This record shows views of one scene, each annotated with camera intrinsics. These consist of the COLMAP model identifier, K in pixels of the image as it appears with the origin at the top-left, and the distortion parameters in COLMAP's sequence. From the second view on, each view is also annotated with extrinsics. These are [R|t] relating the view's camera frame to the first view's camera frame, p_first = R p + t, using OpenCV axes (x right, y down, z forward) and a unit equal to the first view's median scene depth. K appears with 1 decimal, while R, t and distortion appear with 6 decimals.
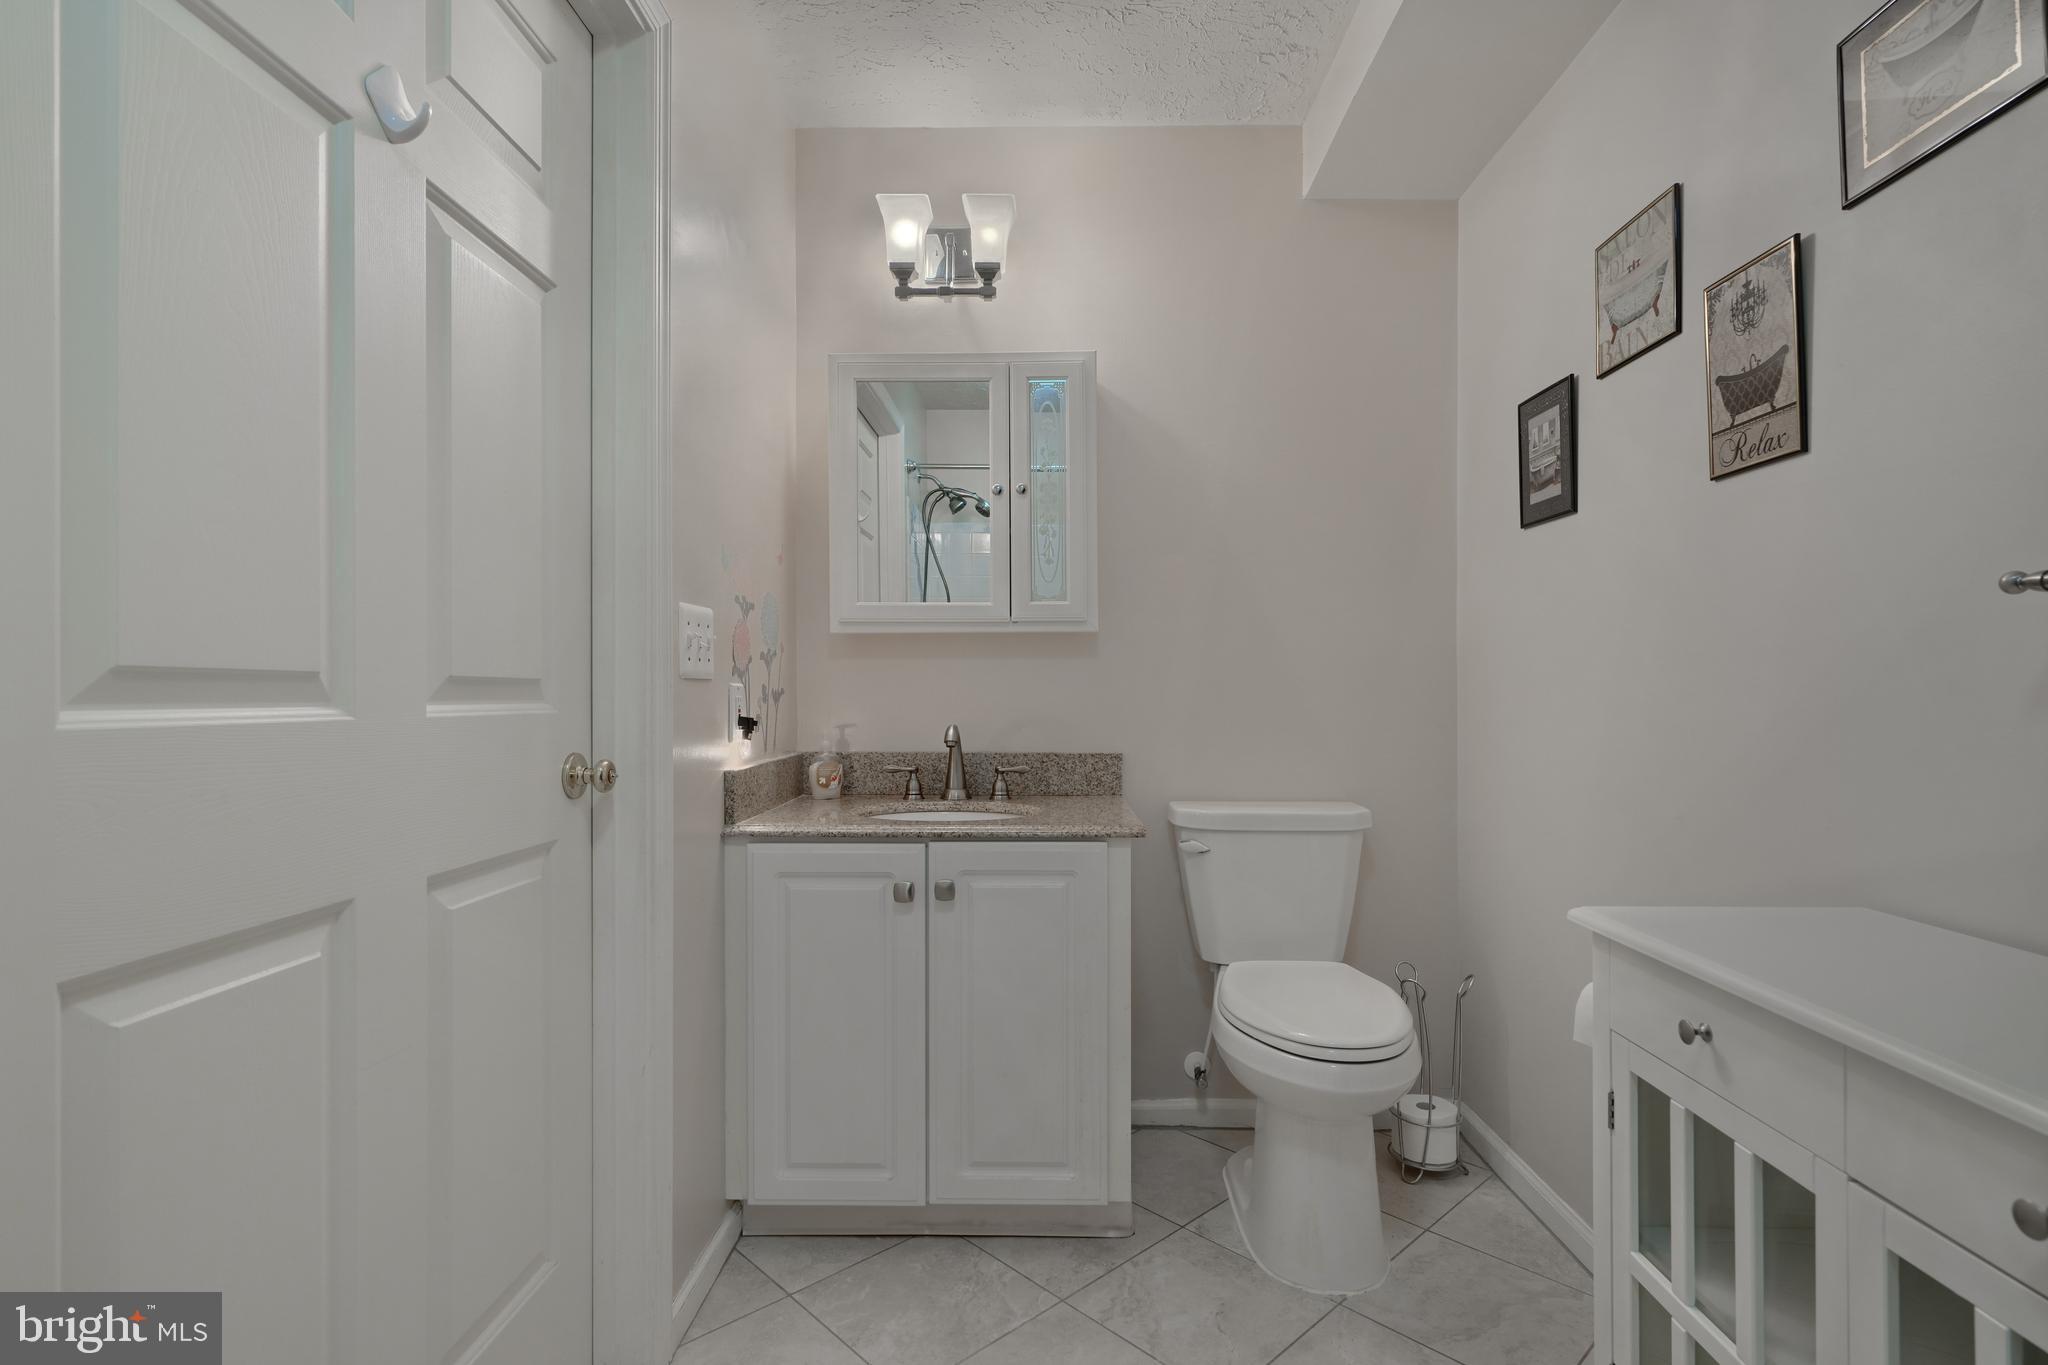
lens RADIAL K [[929.6, 0, 1028.4], [0, 929.6, 675.4], [0, 0, 1]] dist [0.001573, 0.000011]
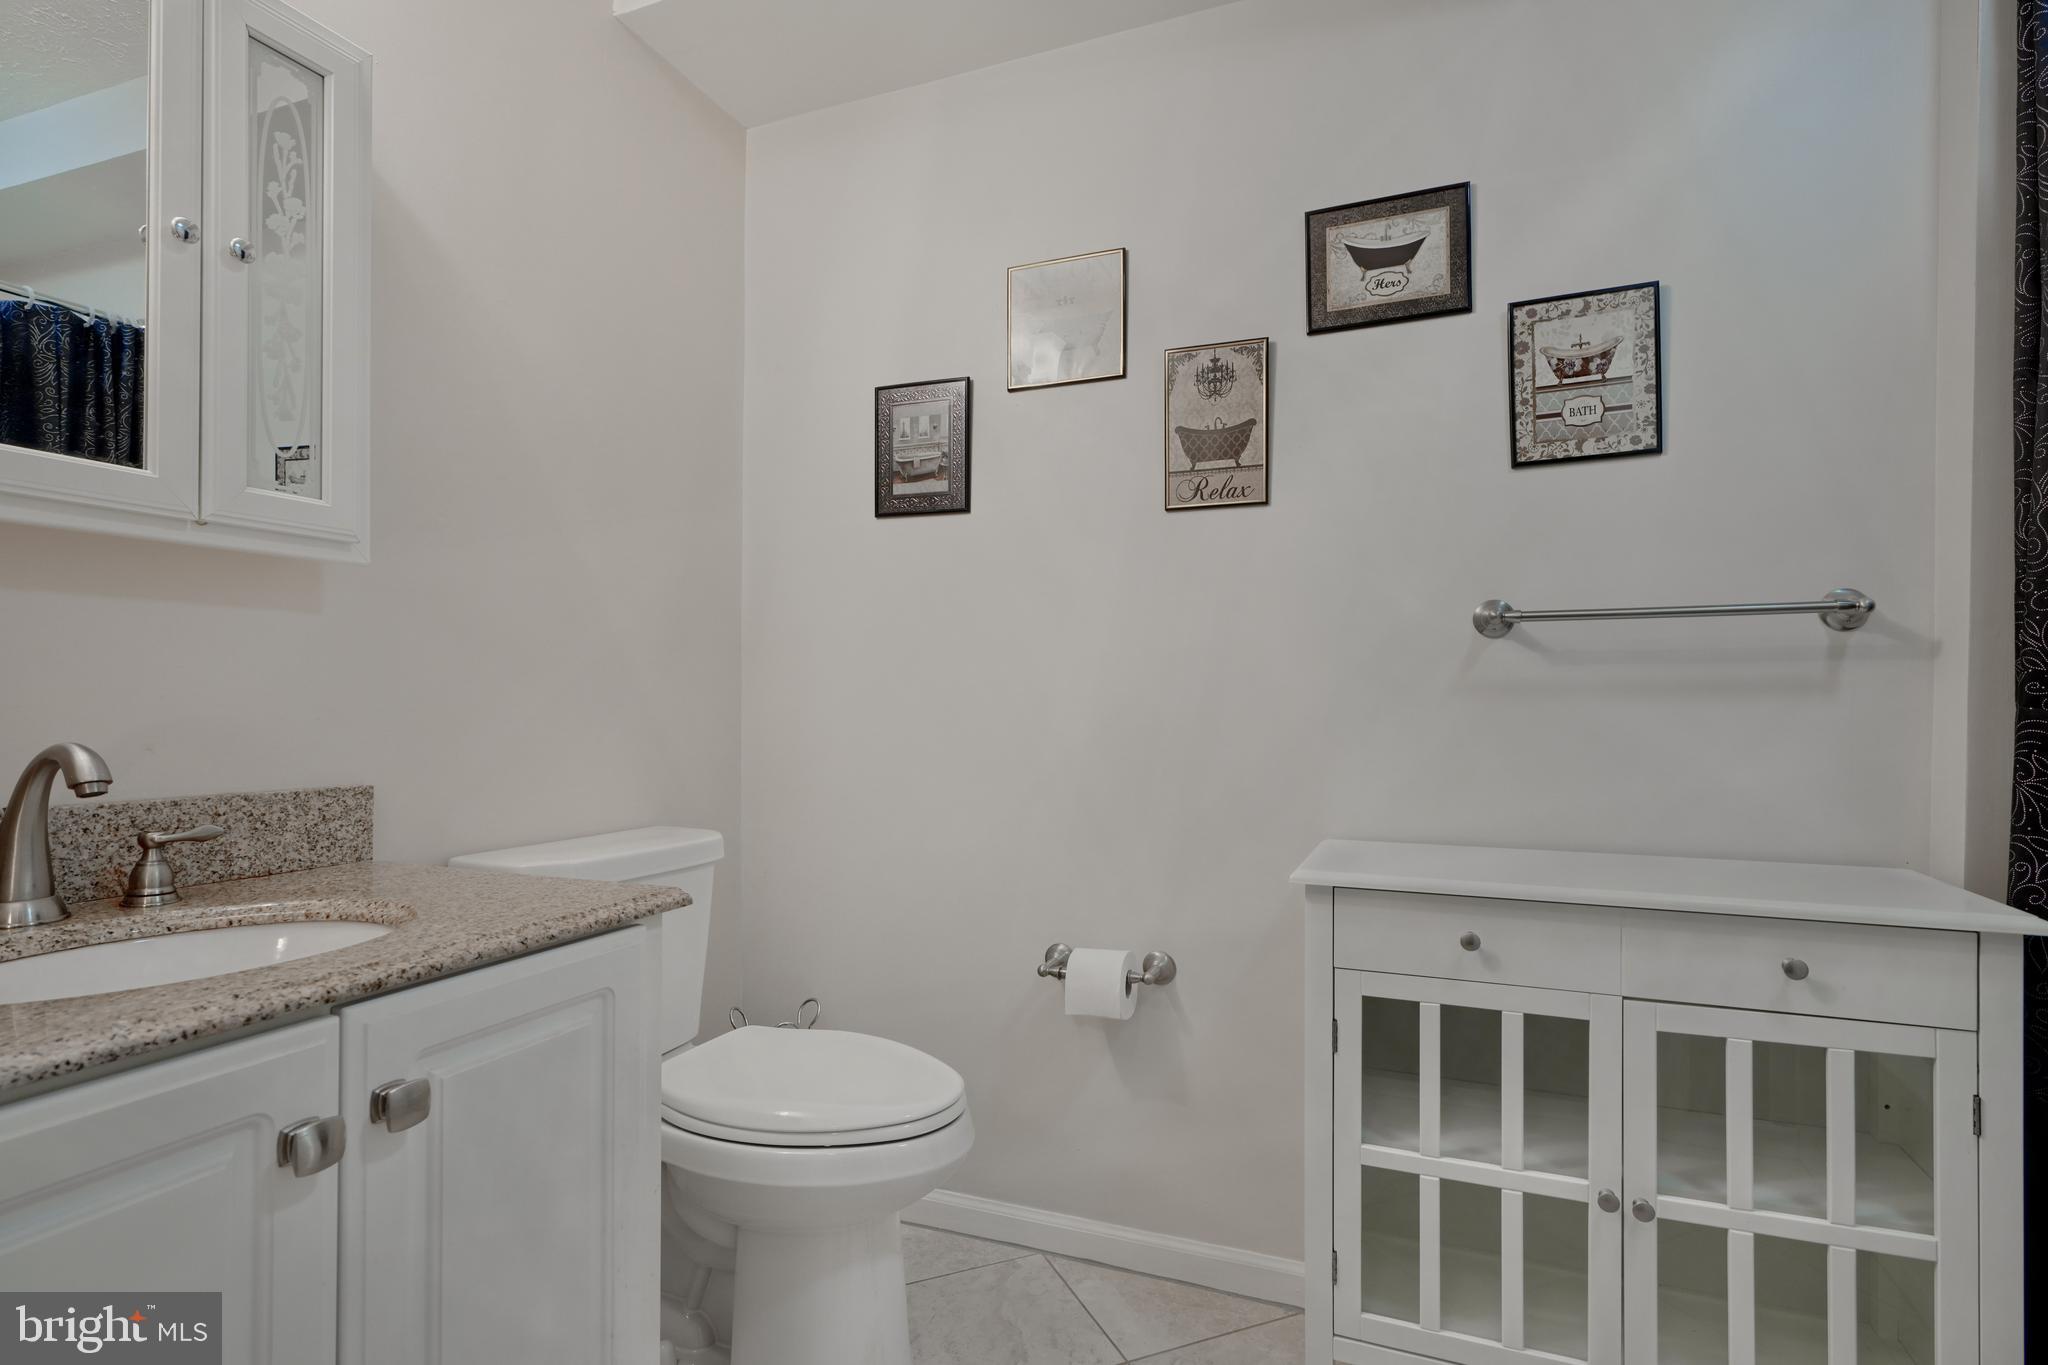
lens RADIAL K [[997.3, 0, 1020.9], [0, 997.3, 690.5], [0, 0, 1]] dist [0.002629, 0.000517]
pose [[0.378561, 0.014567, 0.925462, -0.531021], [-0.021289, 0.999749, -0.007028, 0.036991], [-0.925331, -0.017041, 0.378776, 0.683870]]
